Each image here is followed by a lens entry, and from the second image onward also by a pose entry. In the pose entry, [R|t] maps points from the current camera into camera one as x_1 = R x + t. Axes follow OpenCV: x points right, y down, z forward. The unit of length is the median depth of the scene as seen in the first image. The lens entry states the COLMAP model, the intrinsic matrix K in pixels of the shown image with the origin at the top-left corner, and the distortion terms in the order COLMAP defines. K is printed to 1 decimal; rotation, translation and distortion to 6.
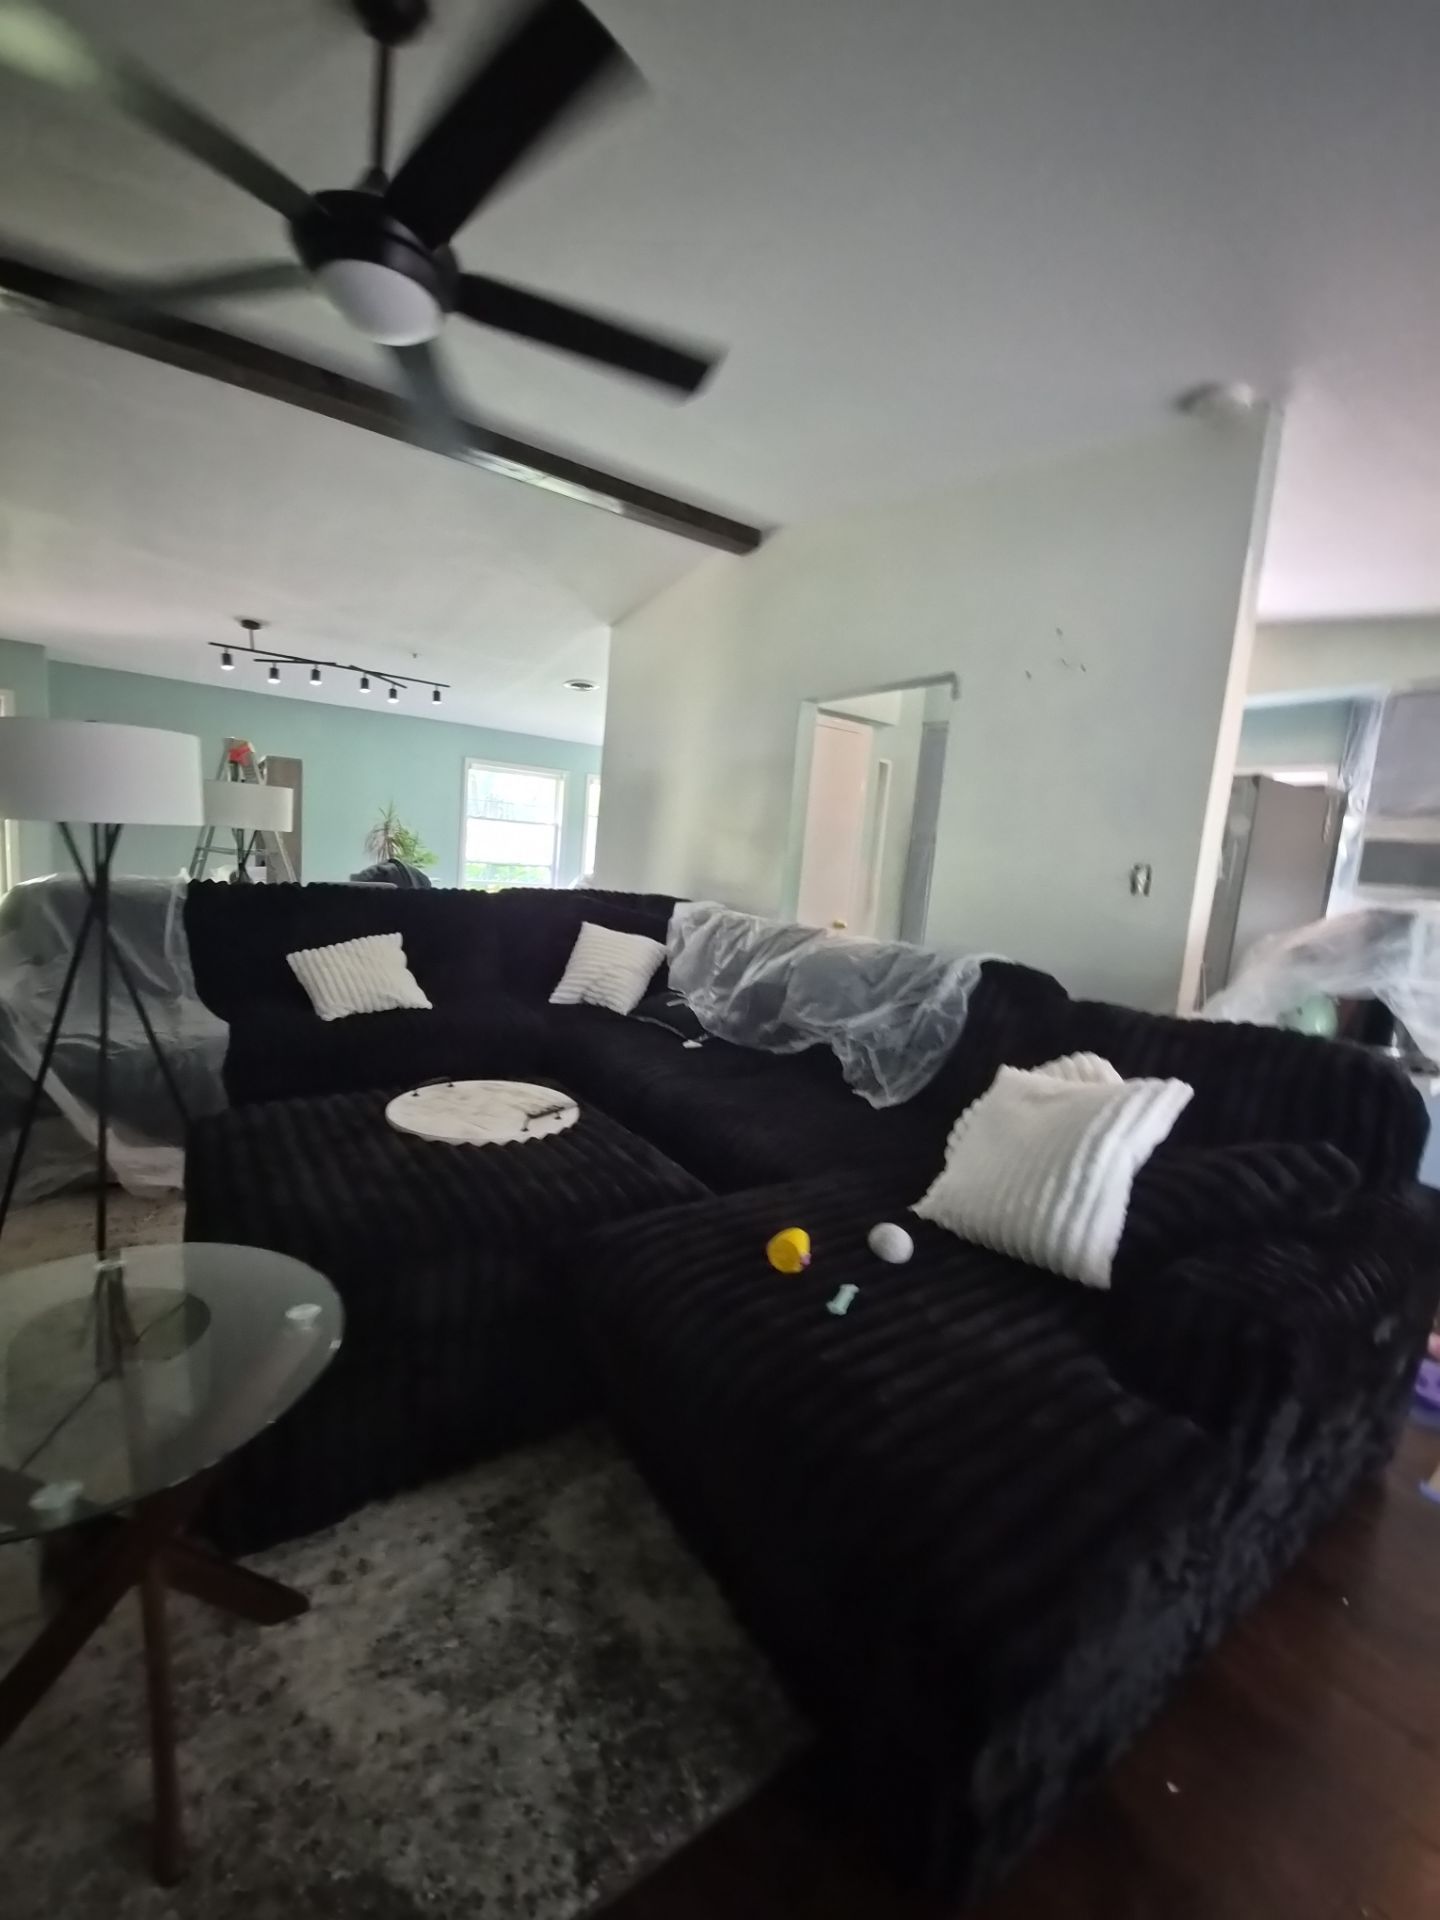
lens RADIAL K [[795.9, 0, 719.5], [0, 795.9, 959.3], [0, 0, 1]] dist [-0.008695, -0.006027]
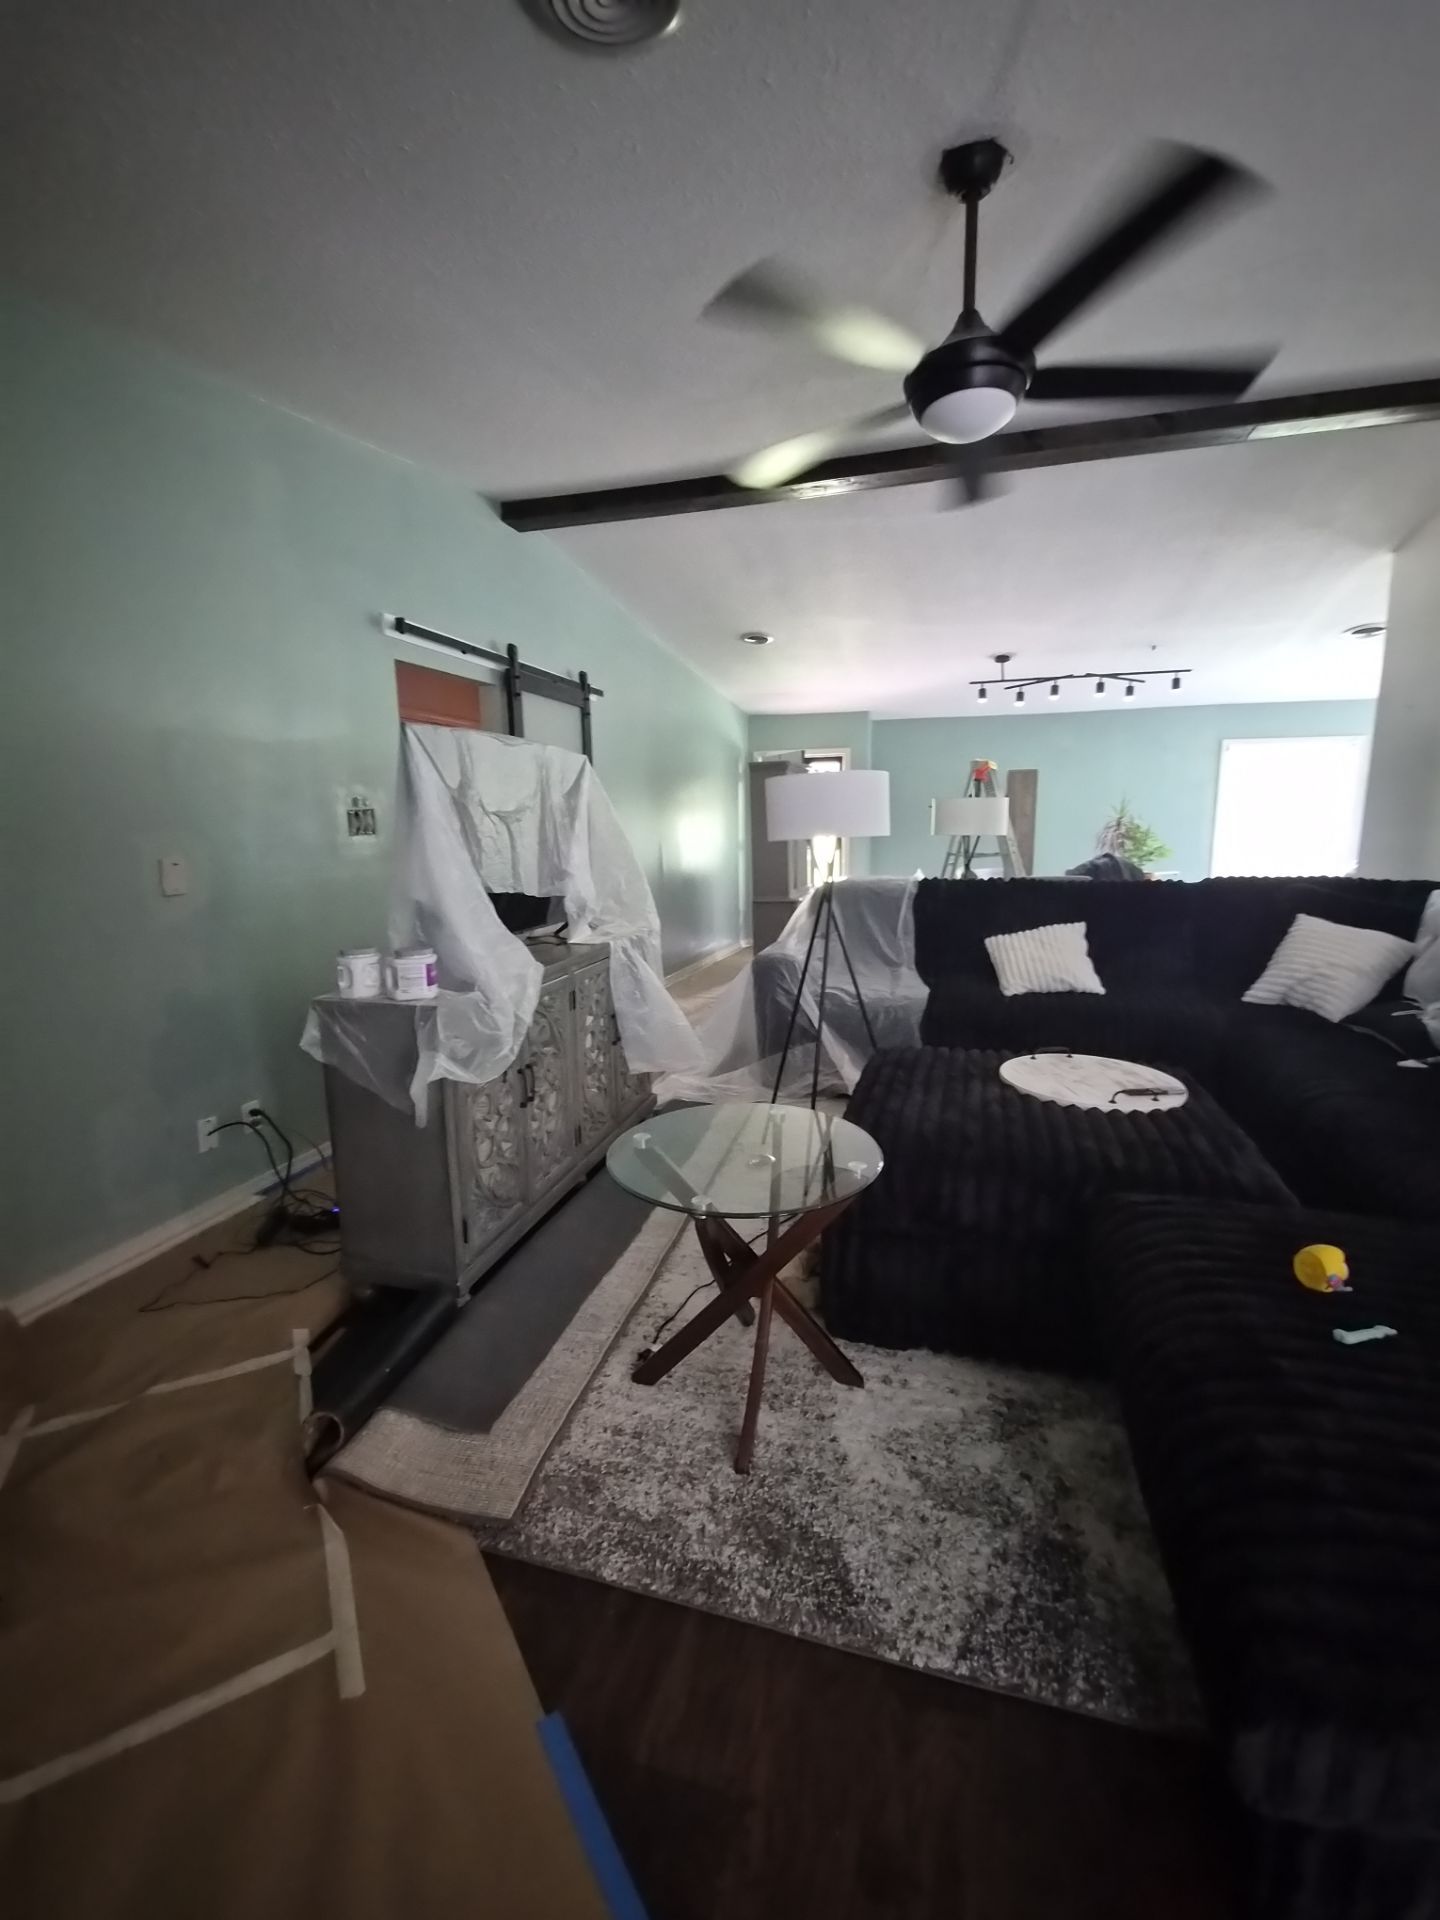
lens RADIAL K [[795.9, 0, 727.0], [0, 795.9, 958.7], [0, 0, 1]] dist [-0.008695, -0.006027]
pose [[0.605711, 0.047082, -0.794290, 0.274767], [-0.047647, 0.998603, 0.022858, 0.025118], [0.794256, 0.024001, 0.607108, -0.049602]]
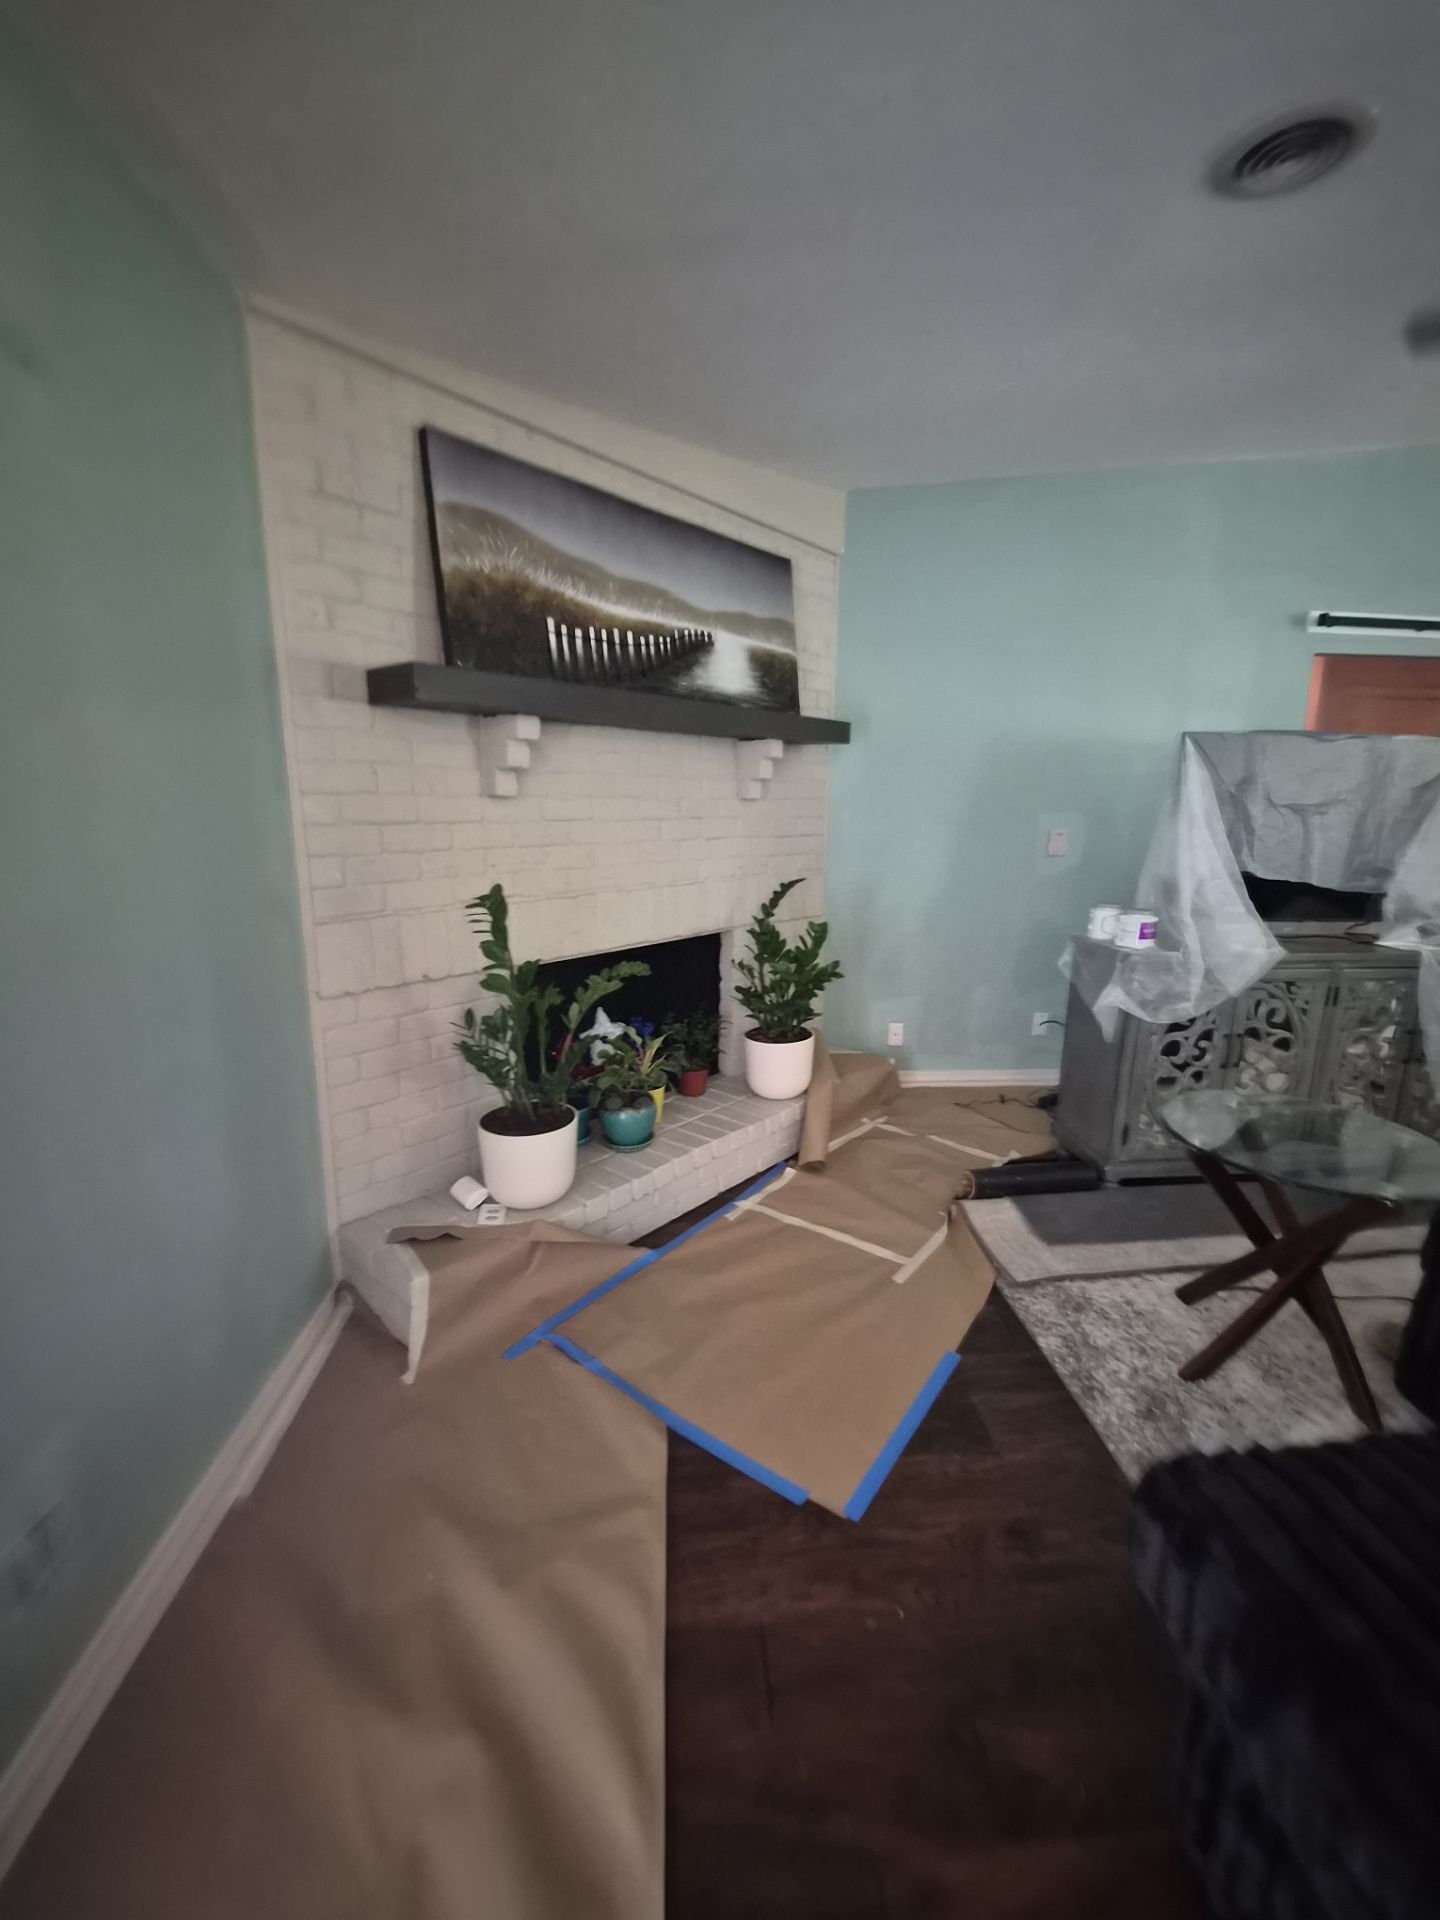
lens RADIAL K [[795.9, 0, 729.5], [0, 795.9, 955.5], [0, 0, 1]] dist [-0.008695, -0.006027]
pose [[-0.517767, 0.079404, -0.851829, 0.663787], [-0.171529, 0.965831, 0.194291, -0.007568], [0.838150, 0.246711, -0.486455, 0.302920]]
